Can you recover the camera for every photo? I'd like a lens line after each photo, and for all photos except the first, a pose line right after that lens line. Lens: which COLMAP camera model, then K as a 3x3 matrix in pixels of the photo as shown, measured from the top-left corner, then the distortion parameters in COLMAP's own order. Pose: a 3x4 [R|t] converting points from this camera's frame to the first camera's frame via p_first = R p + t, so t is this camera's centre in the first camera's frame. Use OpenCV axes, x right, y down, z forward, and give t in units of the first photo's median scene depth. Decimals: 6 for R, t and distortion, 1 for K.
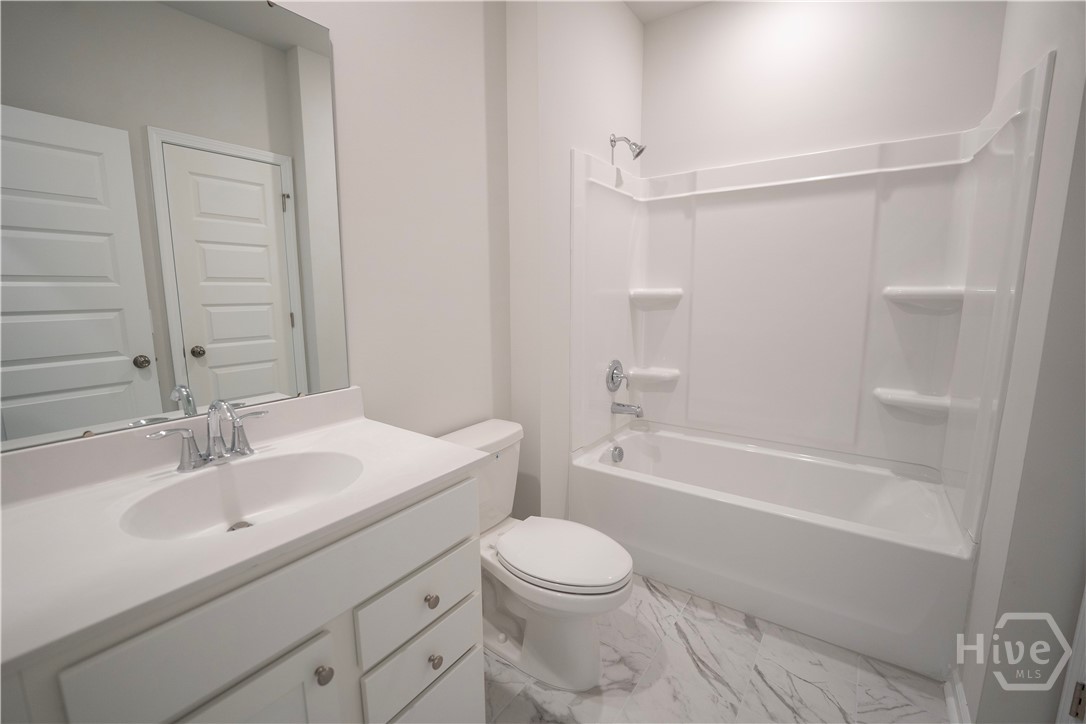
lens RADIAL K [[454.9, 0, 543.0], [0, 454.9, 362.0], [0, 0, 1]] dist [-0.000572, -0.000081]
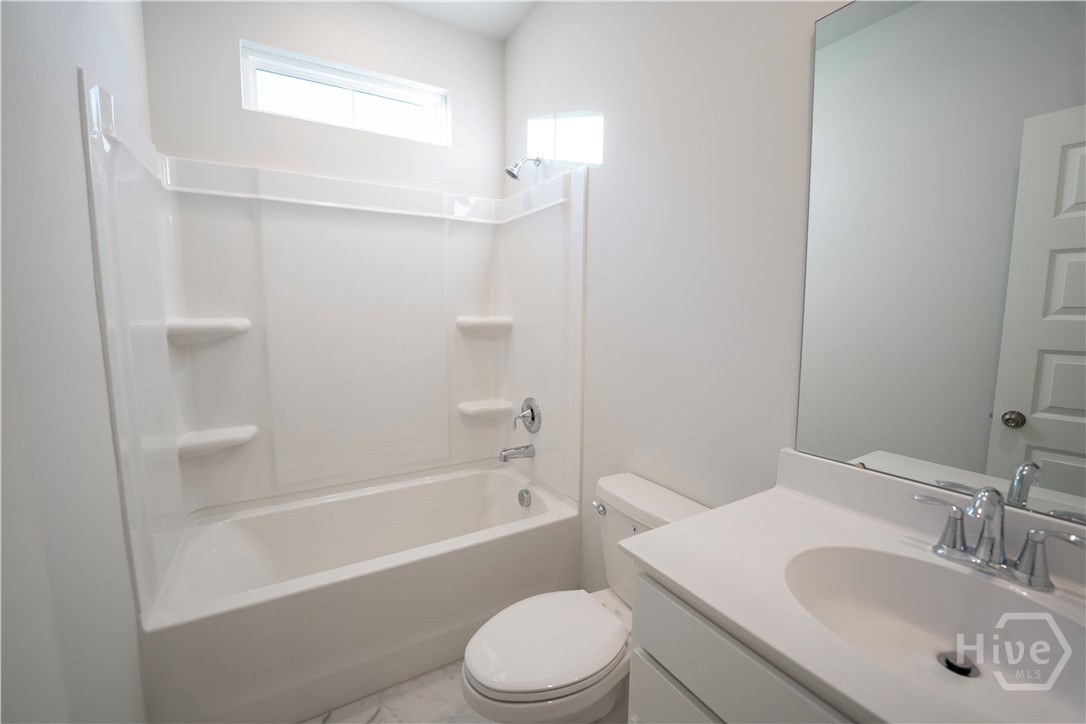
lens RADIAL K [[461.9, 0, 546.1], [0, 461.9, 375.6], [0, 0, 1]] dist [0.000021, -0.000056]
pose [[0.398155, -0.109998, 0.910699, -0.292705], [0.148184, 0.987458, 0.054484, -0.051876], [-0.905270, 0.113259, 0.409461, 0.350710]]
